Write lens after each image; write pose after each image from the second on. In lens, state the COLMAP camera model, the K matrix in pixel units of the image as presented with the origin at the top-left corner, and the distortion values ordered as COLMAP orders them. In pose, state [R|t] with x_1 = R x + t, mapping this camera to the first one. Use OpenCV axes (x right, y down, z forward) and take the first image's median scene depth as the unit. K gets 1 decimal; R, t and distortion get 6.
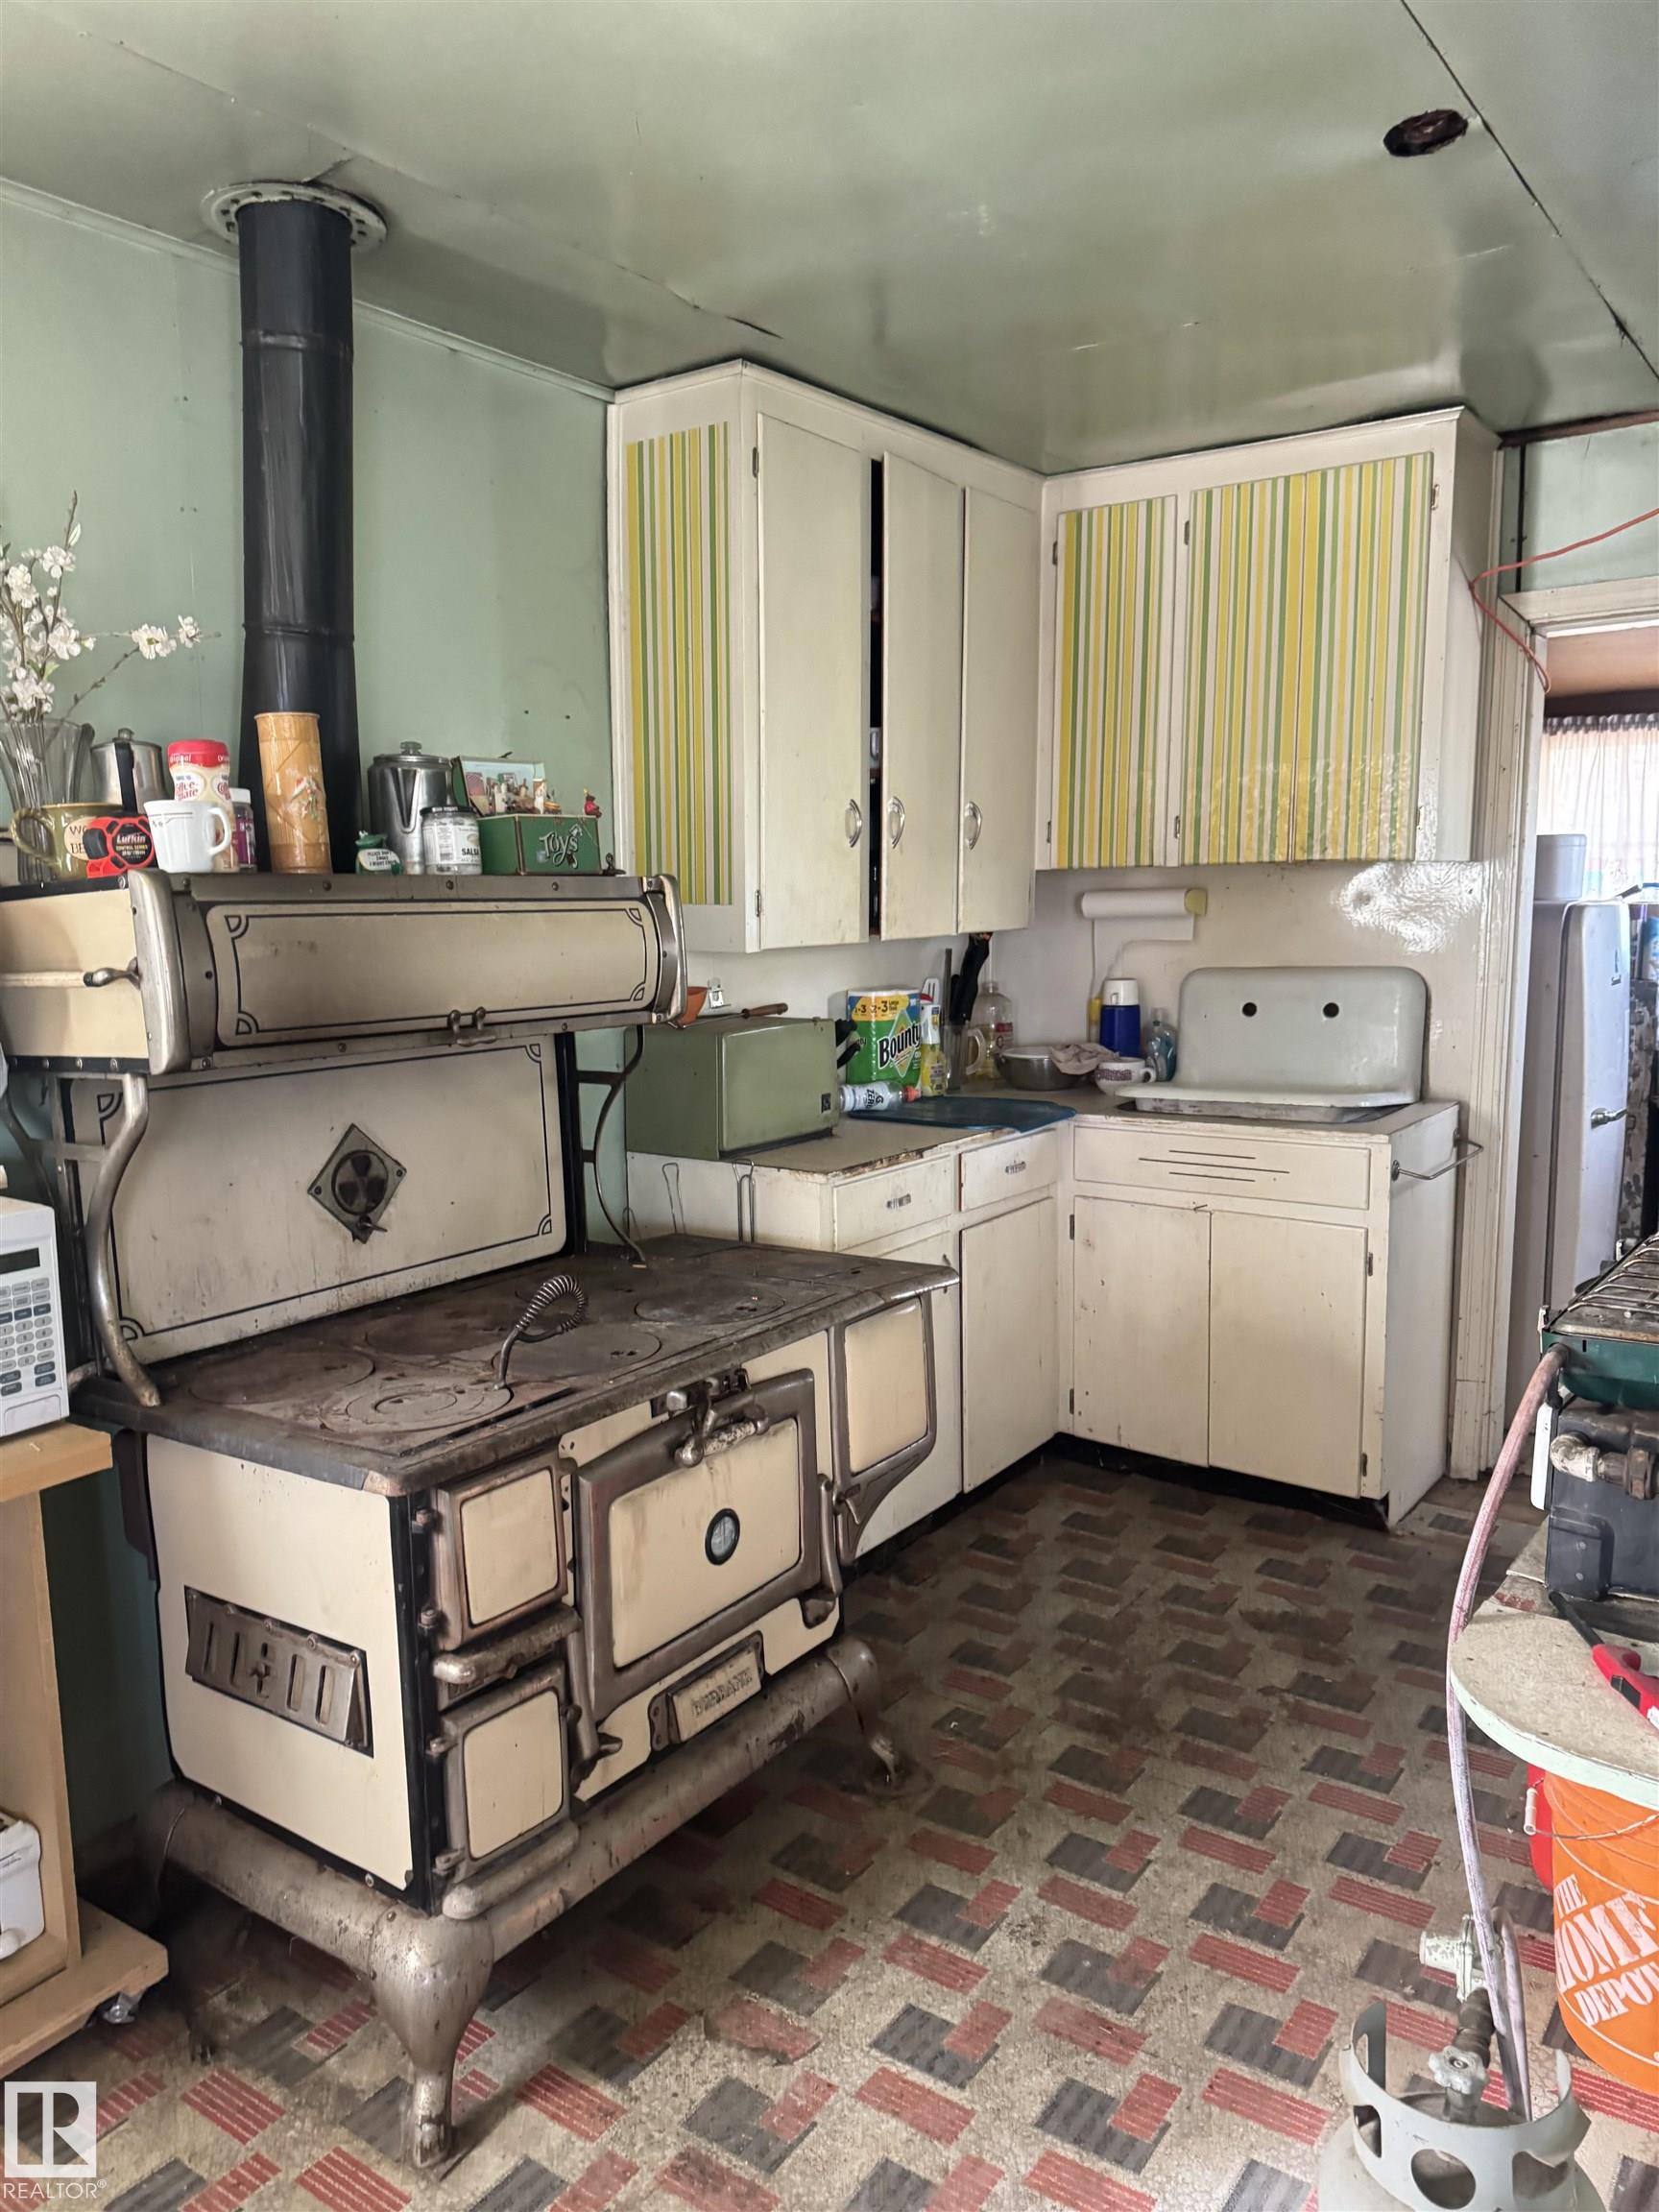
lens RADIAL K [[1549.8, 0, 835.6], [0, 1549.8, 1100.6], [0, 0, 1]] dist [-0.001006, -0.016989]
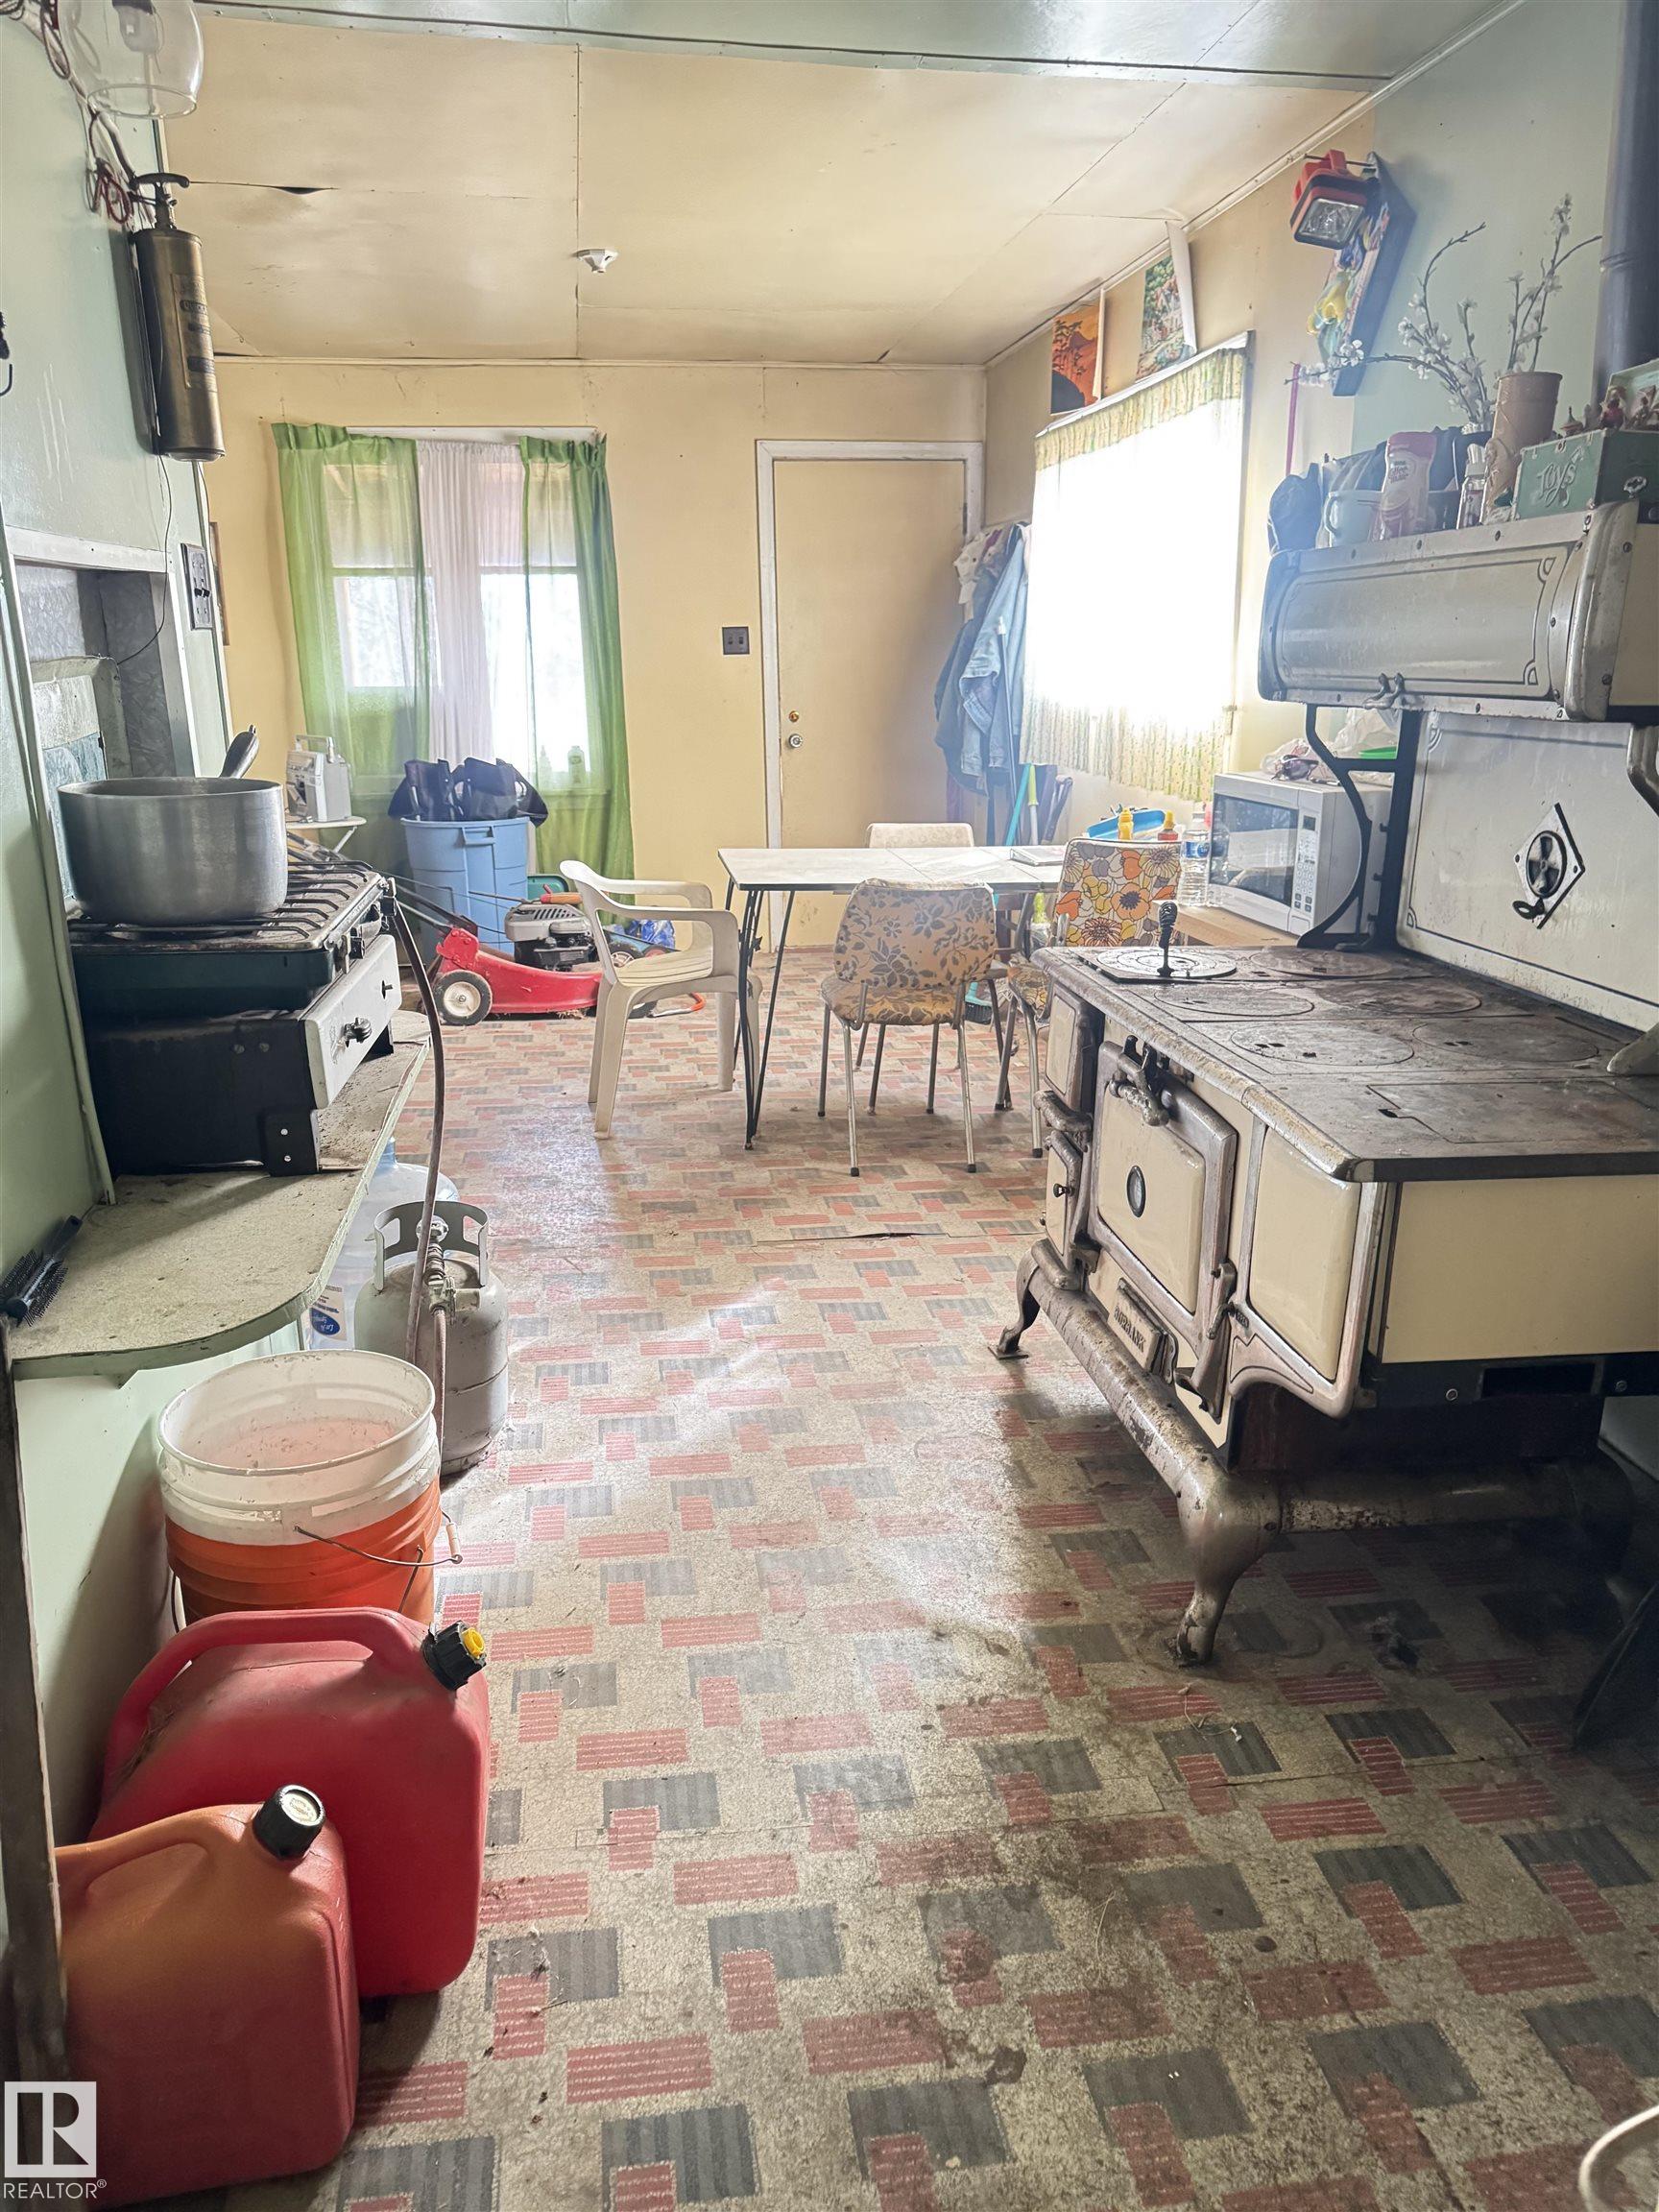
lens RADIAL K [[1549.8, 0, 824.5], [0, 1549.8, 1112.8], [0, 0, 1]] dist [-0.001006, -0.016989]
pose [[-0.714364, 0.220694, -0.664062, 0.790740], [-0.077387, 0.918230, 0.388413, -0.167731], [0.695482, 0.328858, -0.638872, 1.538716]]
